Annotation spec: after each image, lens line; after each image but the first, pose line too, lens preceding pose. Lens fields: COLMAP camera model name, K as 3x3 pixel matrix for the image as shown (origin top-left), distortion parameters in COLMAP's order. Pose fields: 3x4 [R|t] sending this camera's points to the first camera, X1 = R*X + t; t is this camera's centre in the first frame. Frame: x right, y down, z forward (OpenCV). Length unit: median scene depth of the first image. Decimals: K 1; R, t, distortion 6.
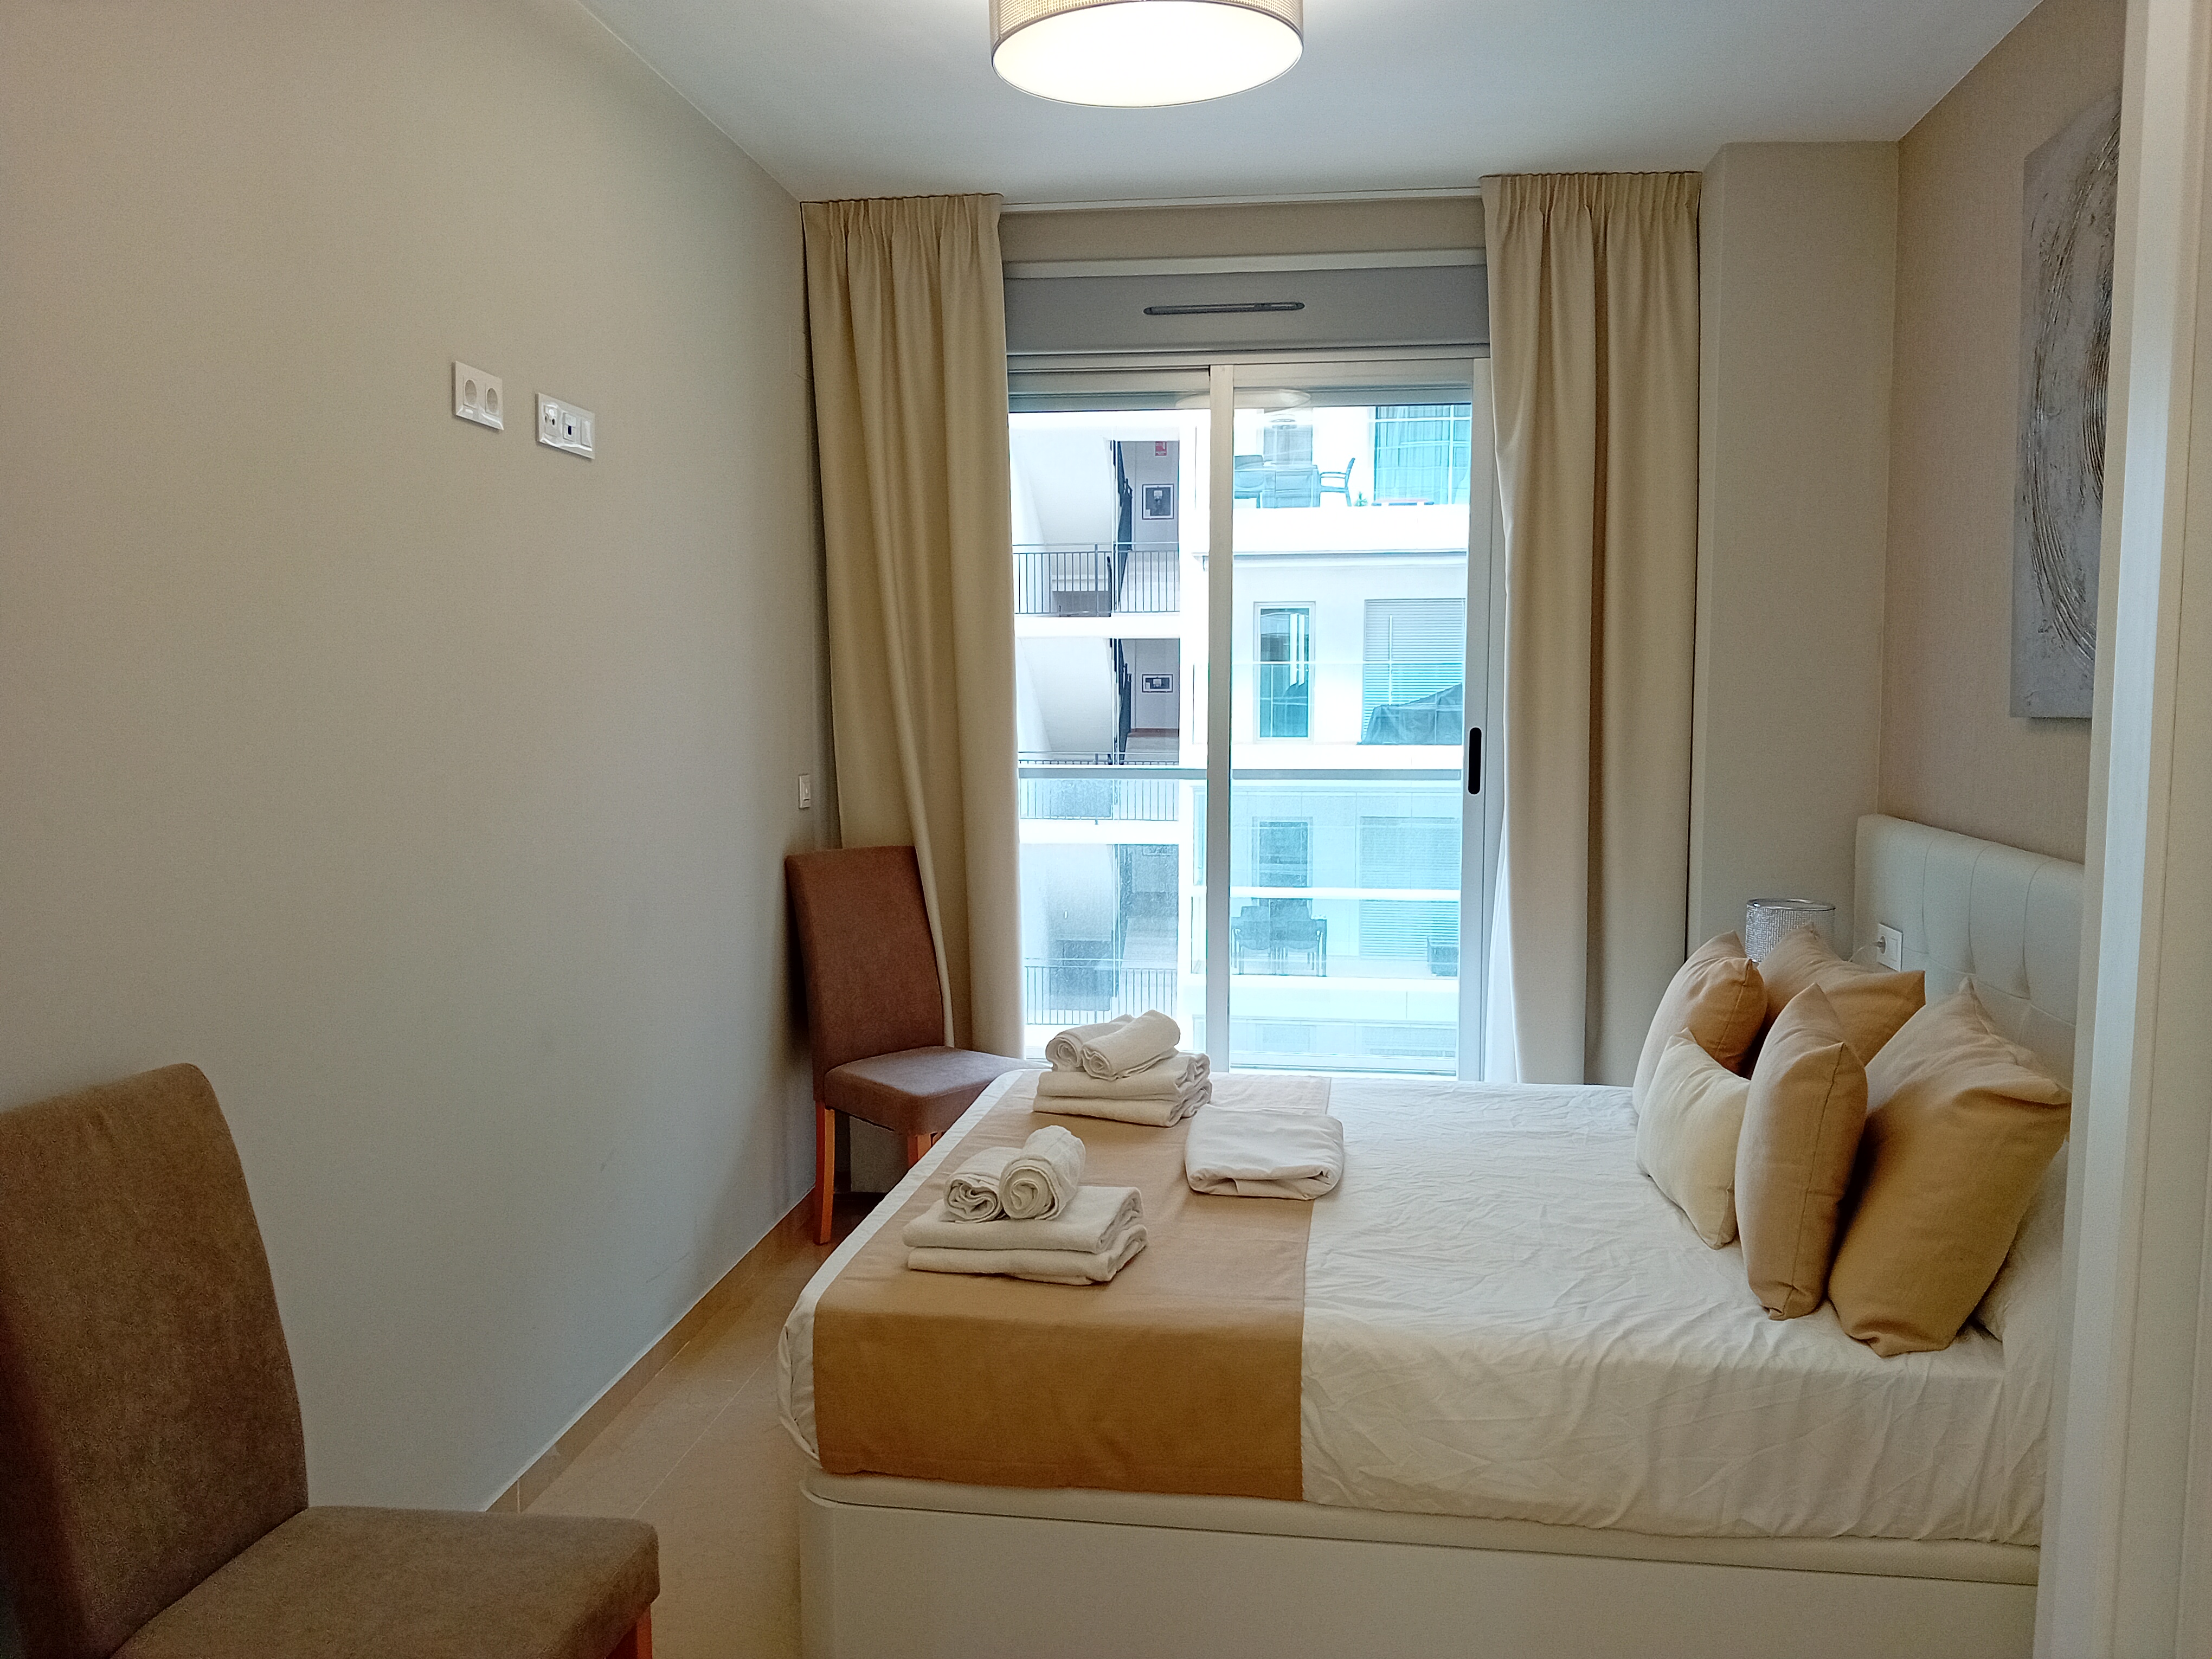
lens RADIAL K [[1738.0, 0, 1098.7], [0, 1738.0, 842.5], [0, 0, 1]] dist [0.019596, -0.077361]
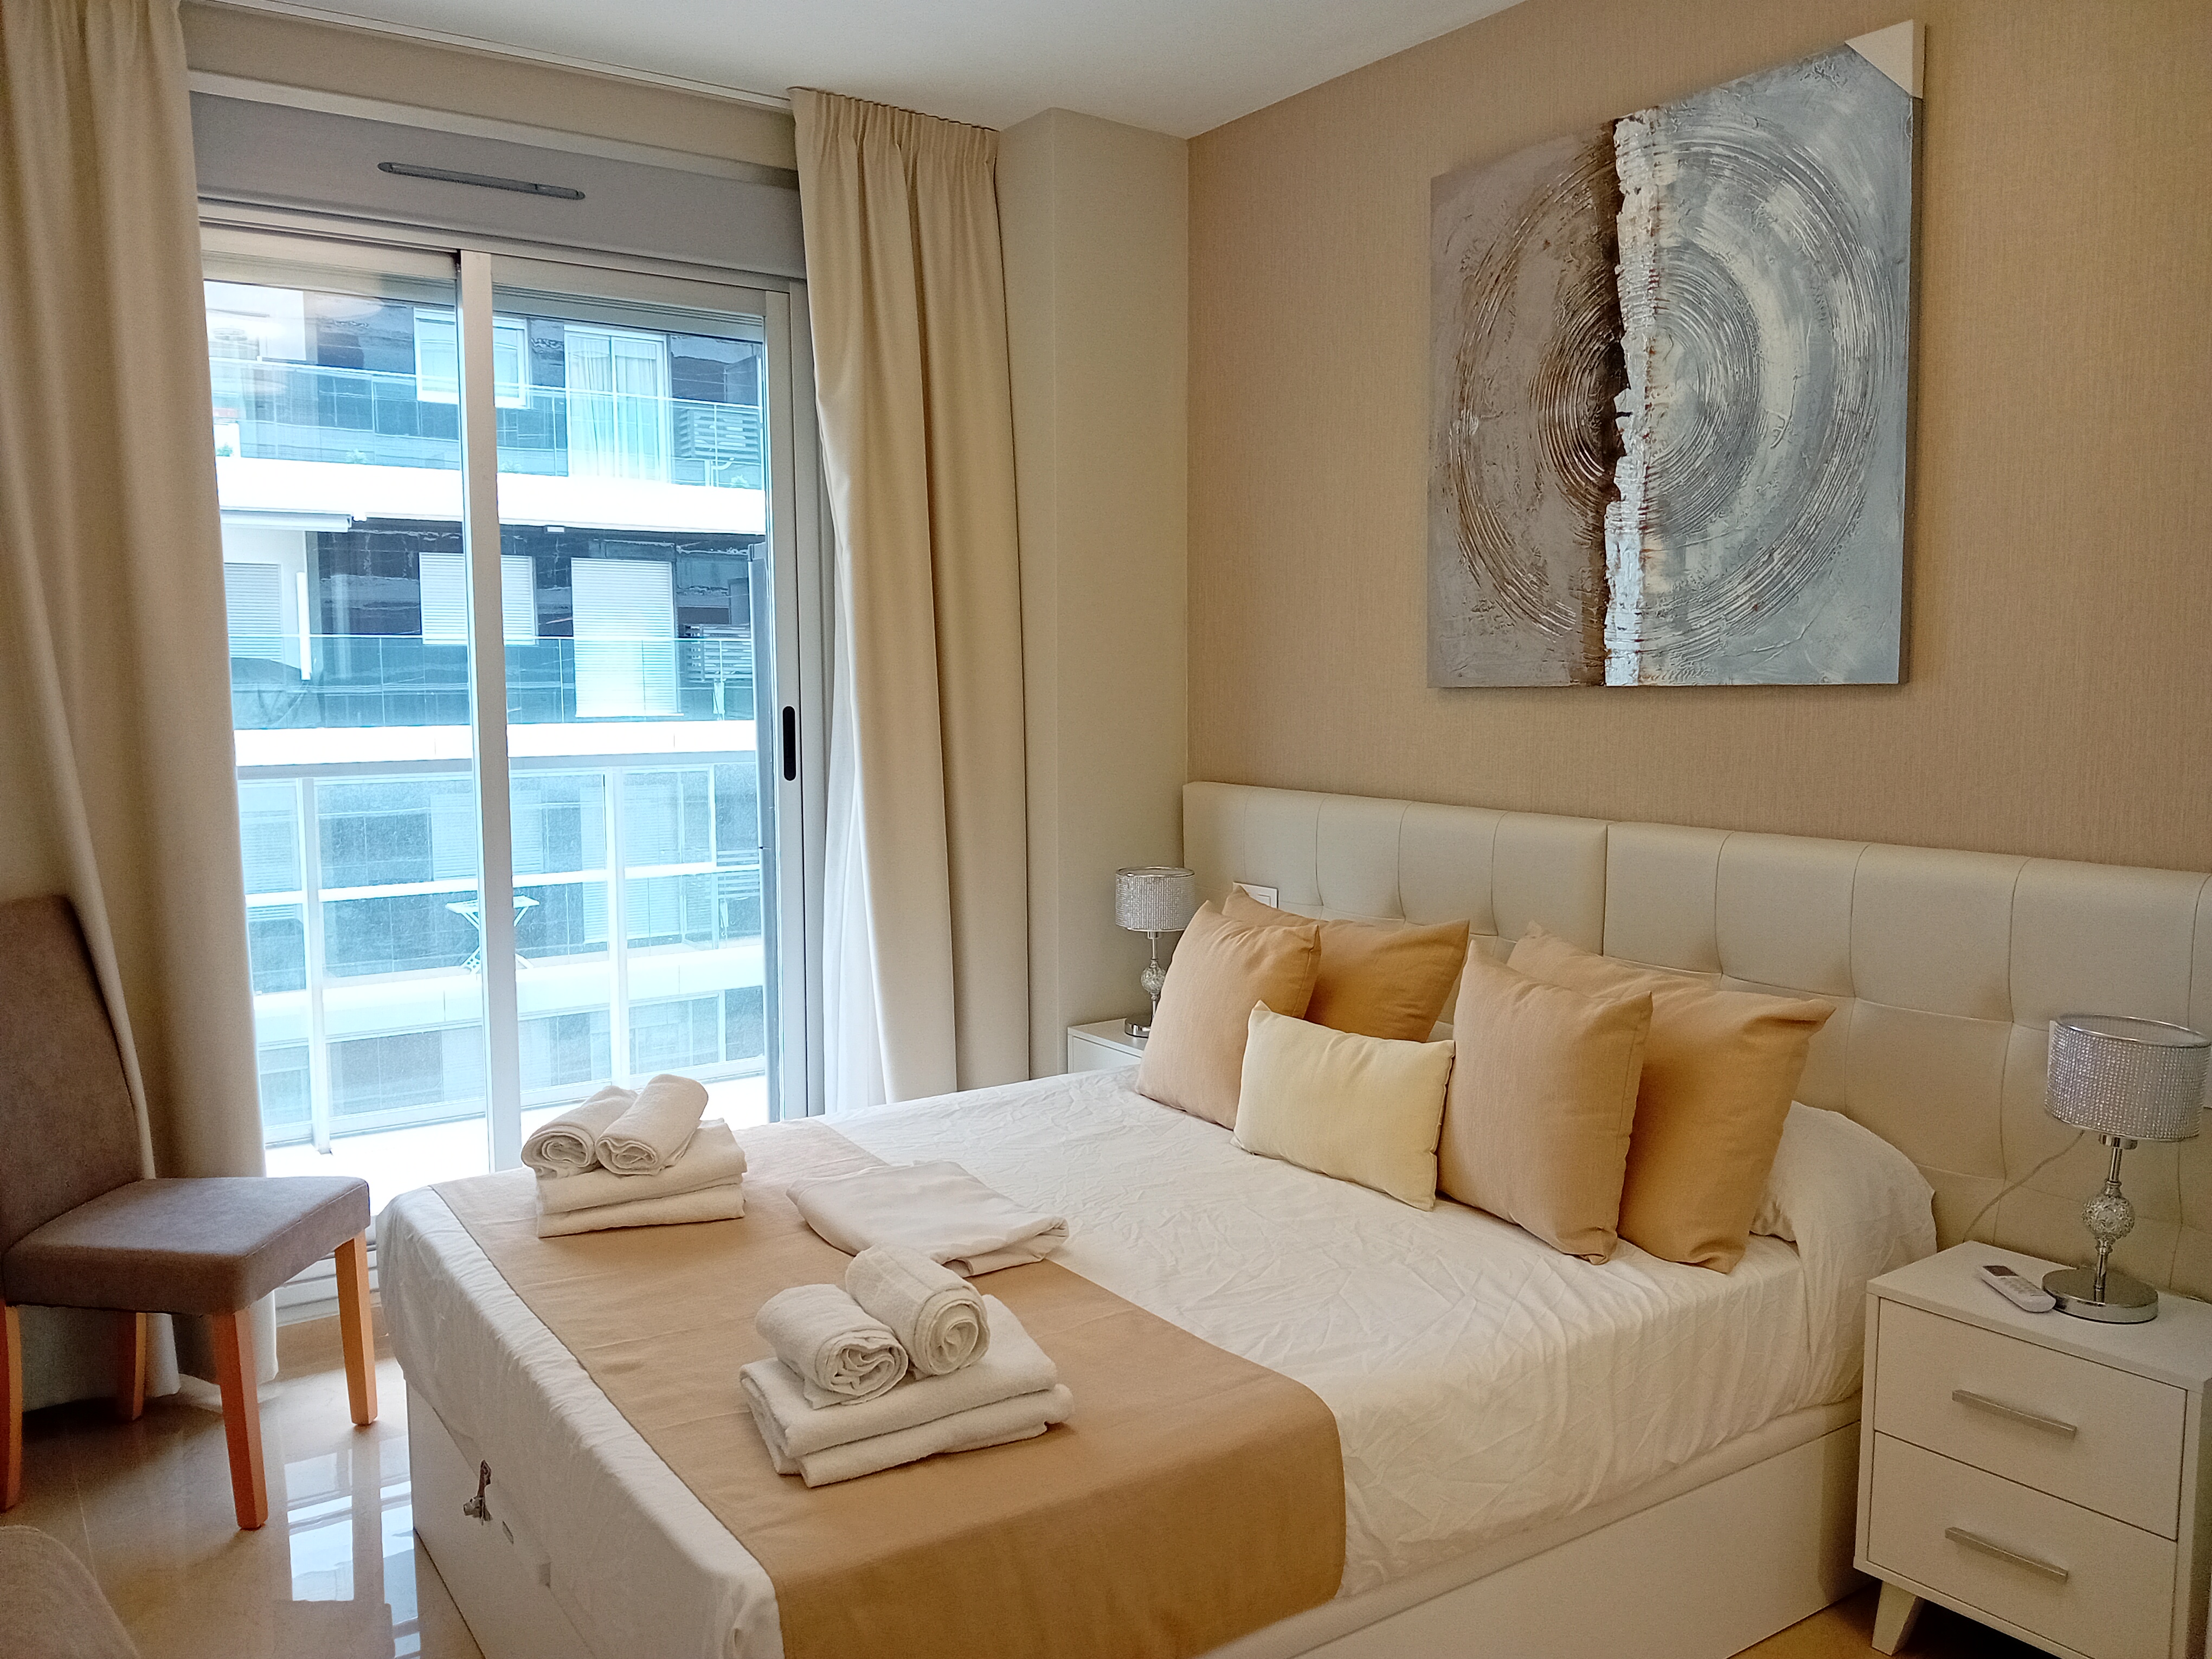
lens RADIAL K [[1738.0, 0, 1098.7], [0, 1738.0, 842.5], [0, 0, 1]] dist [0.019596, -0.077361]
pose [[0.727310, -0.071852, 0.682537, -0.434713], [0.062864, 0.997298, 0.038000, -0.030784], [-0.683423, 0.015270, 0.729862, 0.361489]]
